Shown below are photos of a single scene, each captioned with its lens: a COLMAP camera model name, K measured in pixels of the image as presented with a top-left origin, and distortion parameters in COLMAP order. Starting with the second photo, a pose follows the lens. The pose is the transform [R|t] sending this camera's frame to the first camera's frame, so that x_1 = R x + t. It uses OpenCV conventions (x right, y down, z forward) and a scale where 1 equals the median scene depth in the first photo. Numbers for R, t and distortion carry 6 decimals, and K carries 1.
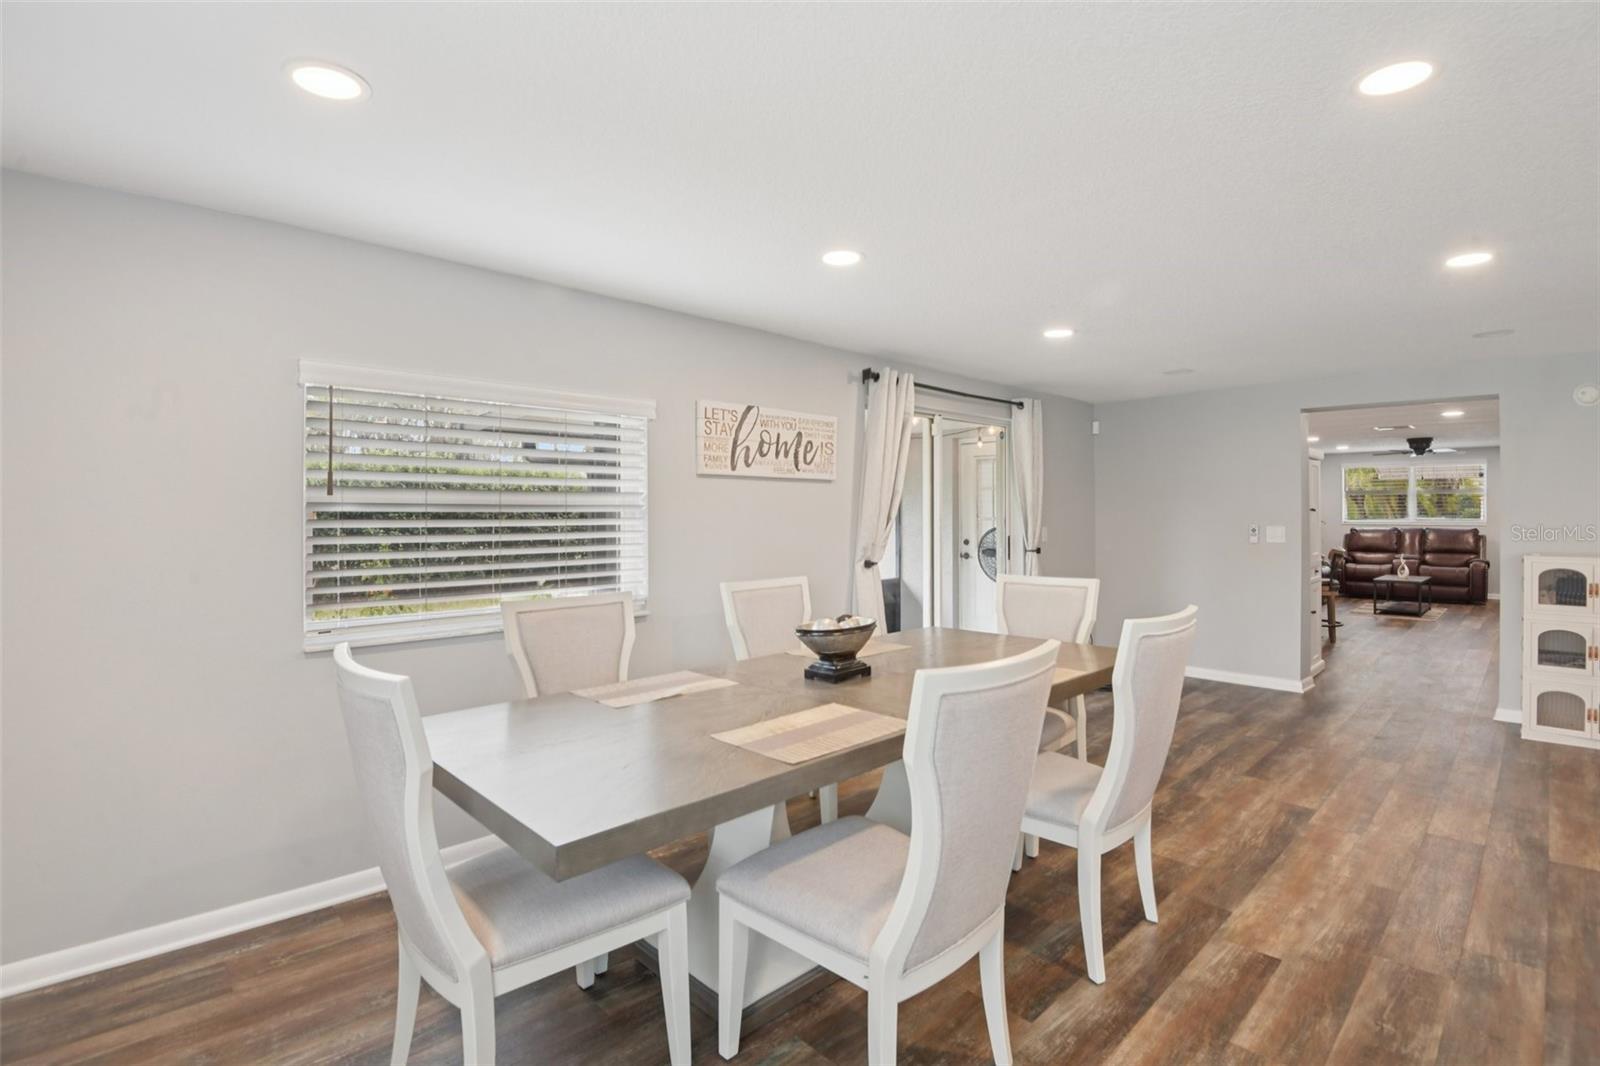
lens RADIAL K [[748.0, 0, 793.4], [0, 748.0, 503.5], [0, 0, 1]] dist [-0.039678, -0.004414]
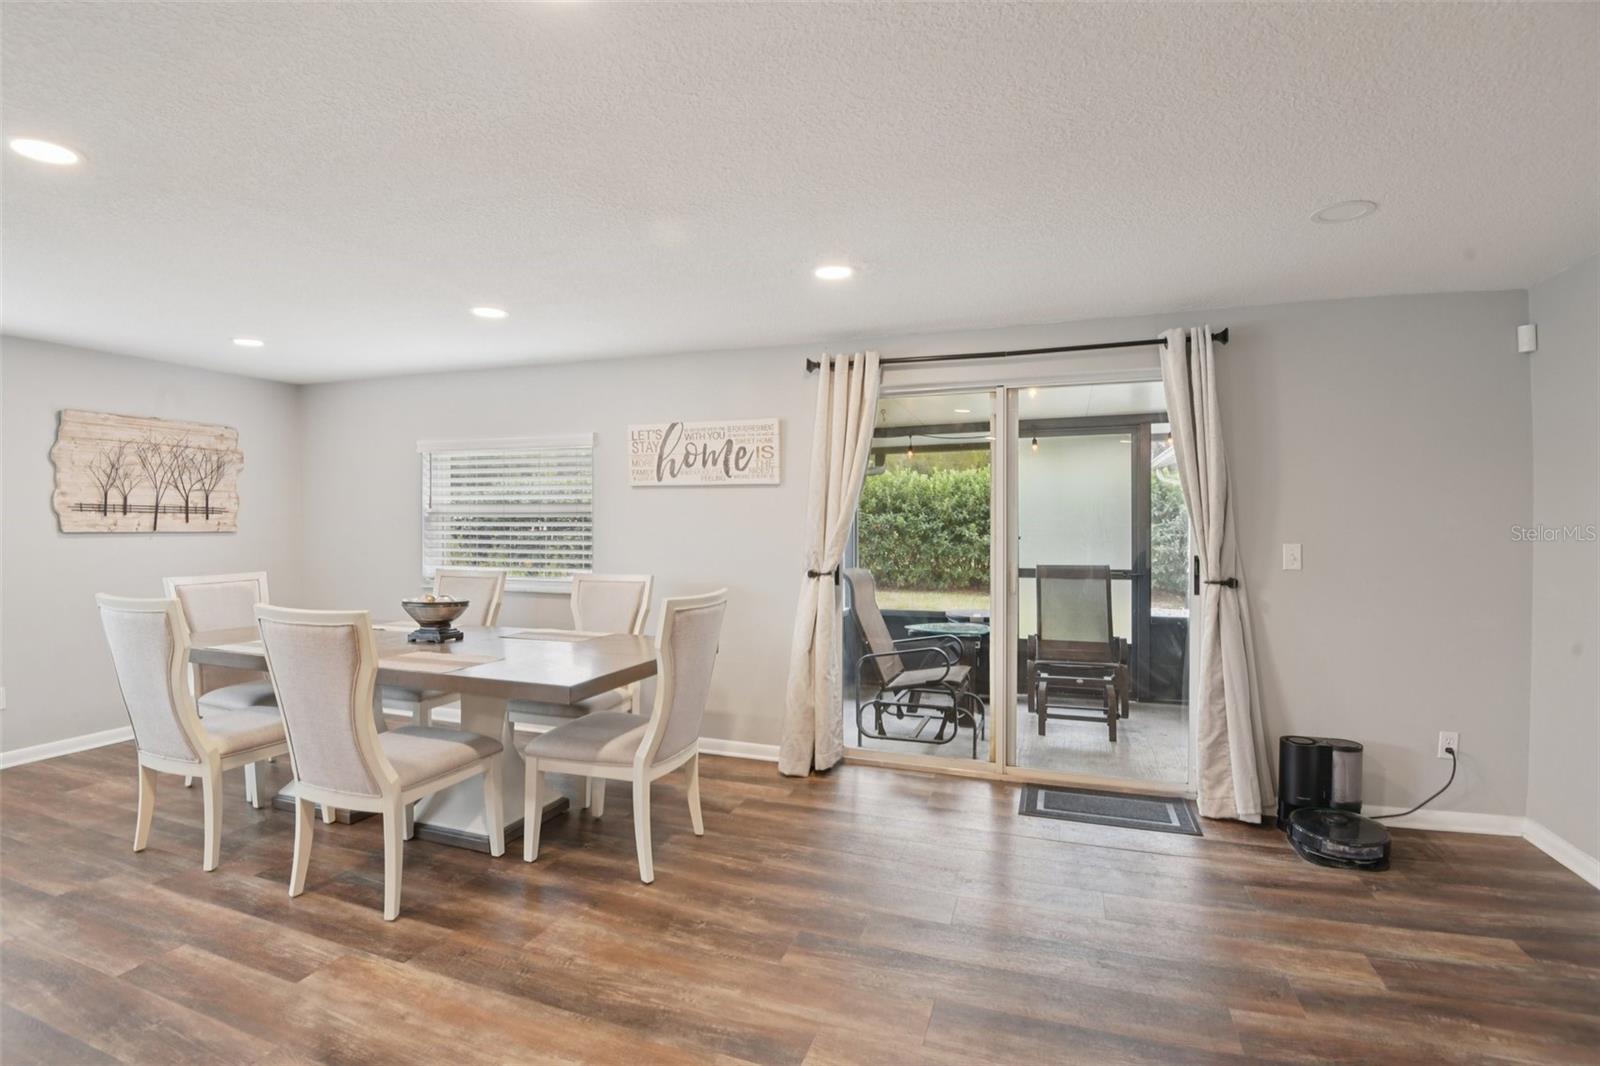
lens RADIAL K [[748.0, 0, 828.8], [0, 748.0, 523.2], [0, 0, 1]] dist [-0.039678, -0.004414]
pose [[0.468421, 0.005605, -0.883487, 1.096703], [0.010775, 0.999869, 0.012057, 0.009999], [0.883439, -0.015167, 0.468300, 0.705112]]
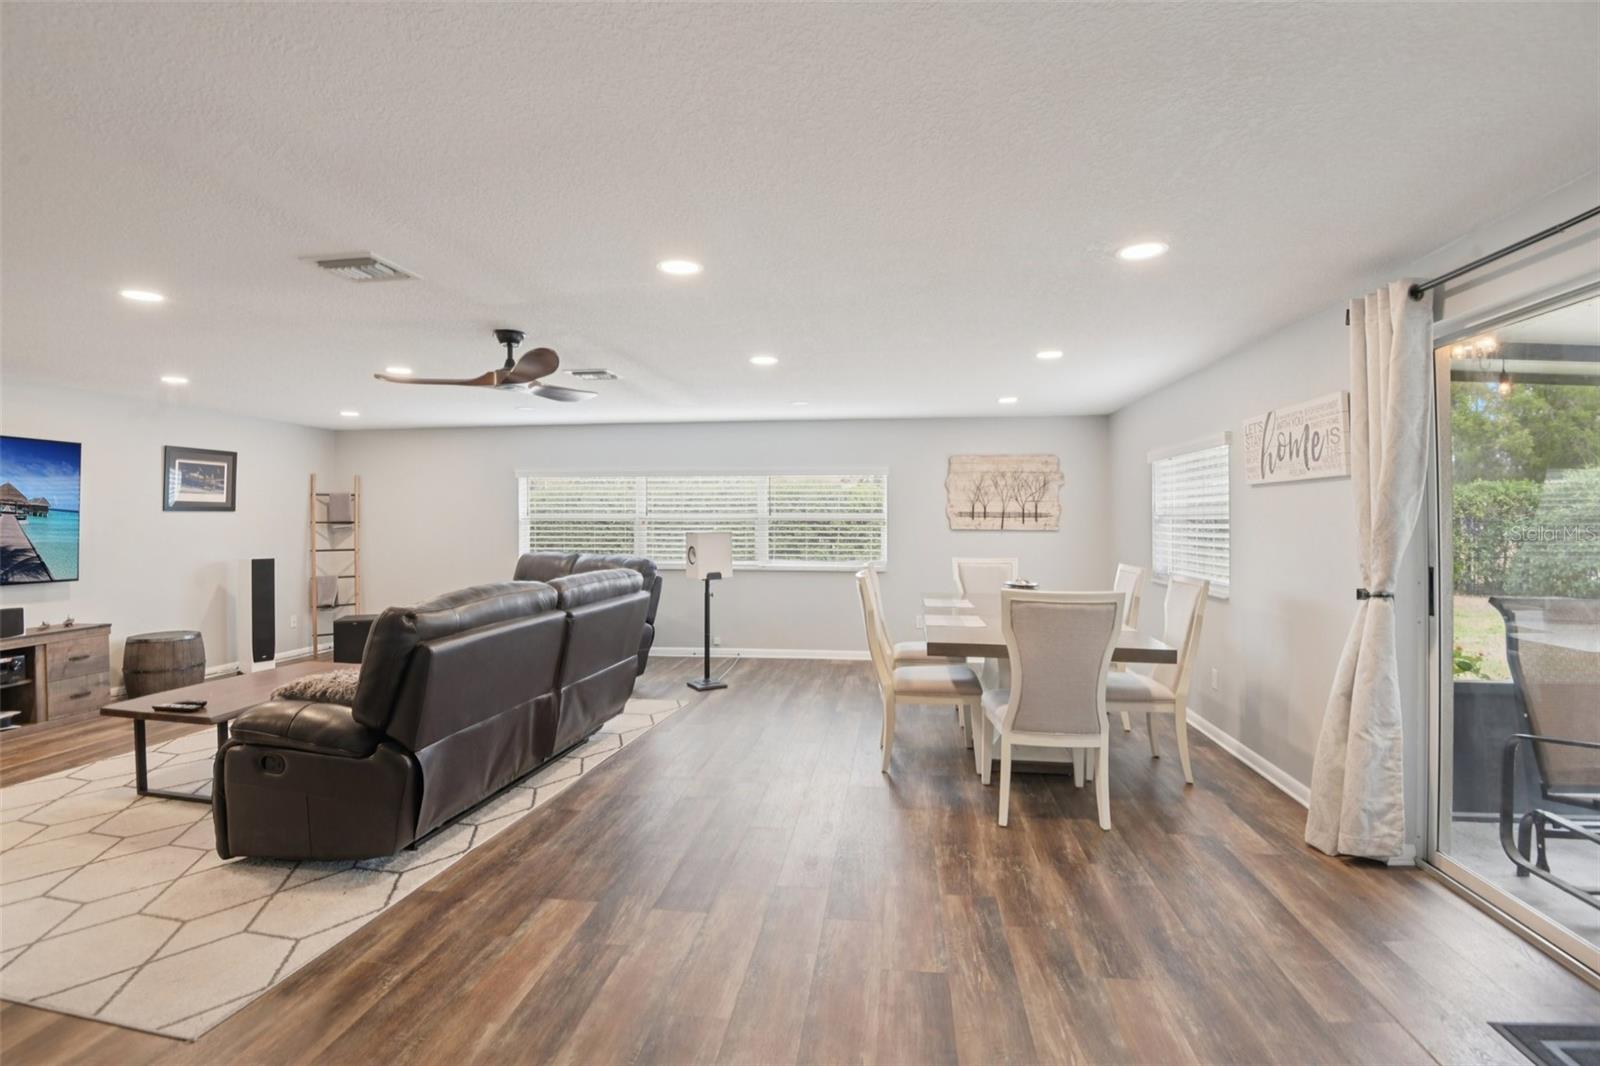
lens RADIAL K [[748.0, 0, 791.1], [0, 748.0, 534.7], [0, 0, 1]] dist [-0.039678, -0.004414]
pose [[-0.781814, 0.013765, -0.623360, 1.105807], [0.012075, 0.999903, 0.006935, 0.019556], [0.623395, -0.002105, -0.781904, 1.428753]]
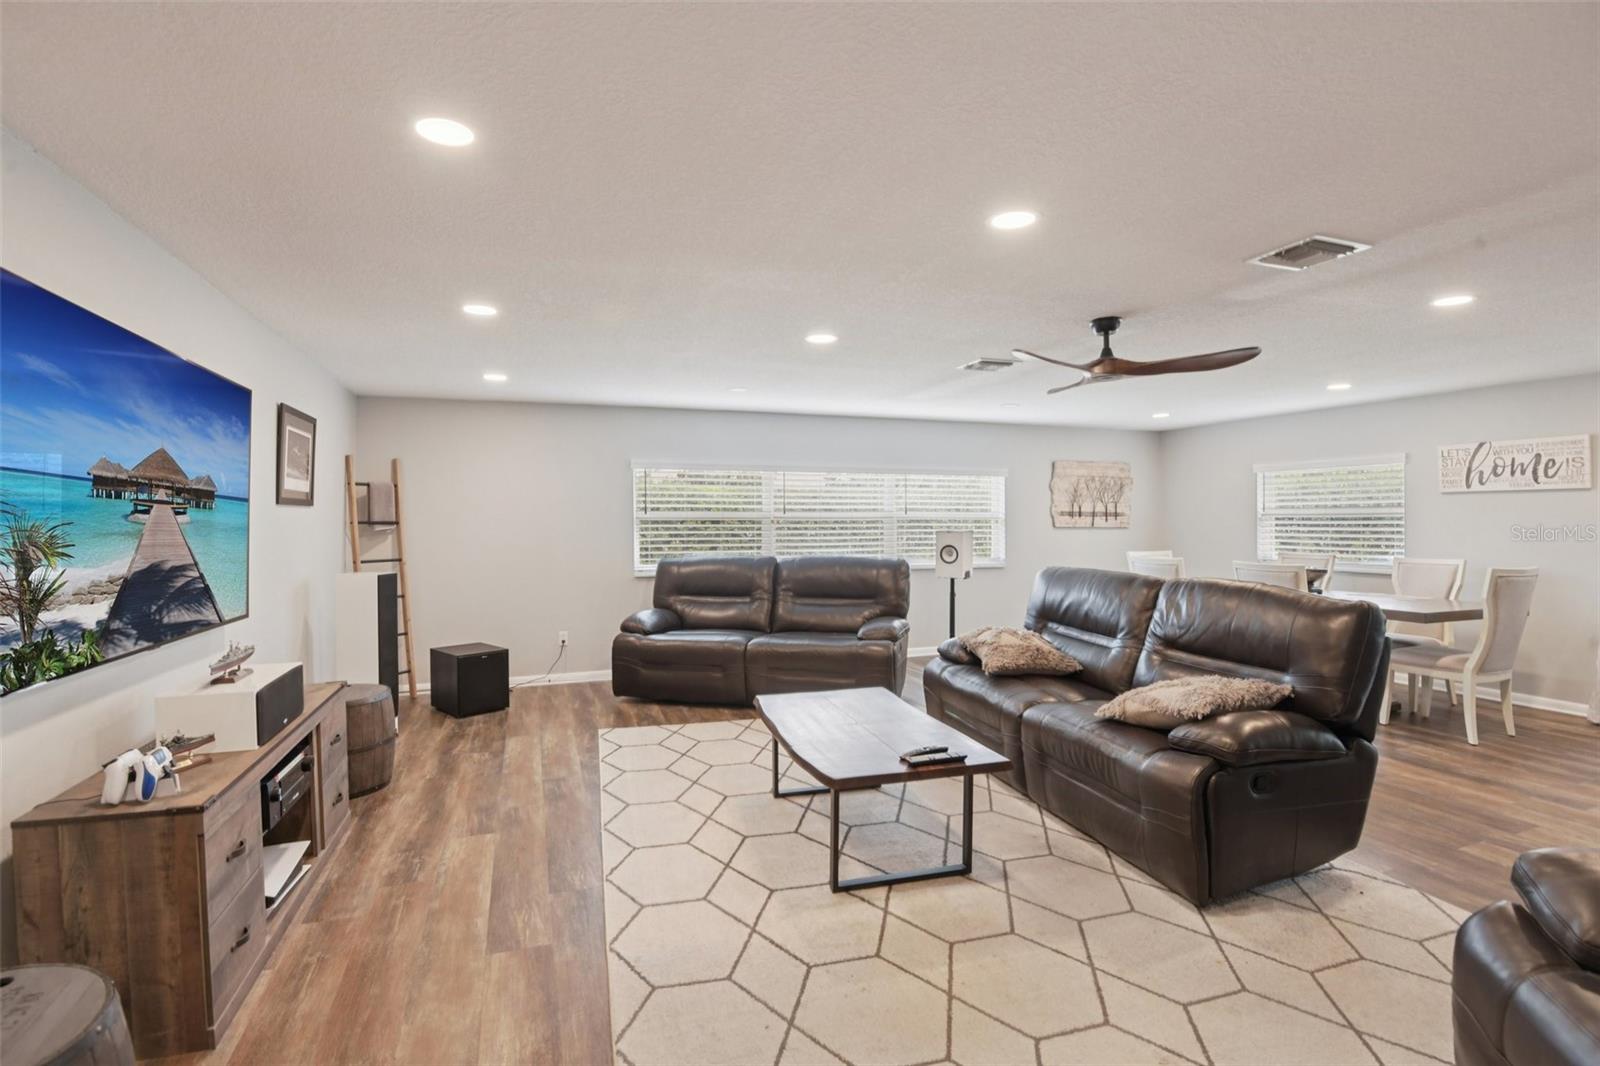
lens RADIAL K [[781.5, 0, 792.4], [0, 781.5, 519.4], [0, 0, 1]] dist [-0.033587, -0.004144]
pose [[-0.405002, -0.000241, -0.914316, 1.910166], [0.017350, 0.999818, -0.007948, 0.006774], [0.914151, -0.019082, -0.404924, 0.383741]]
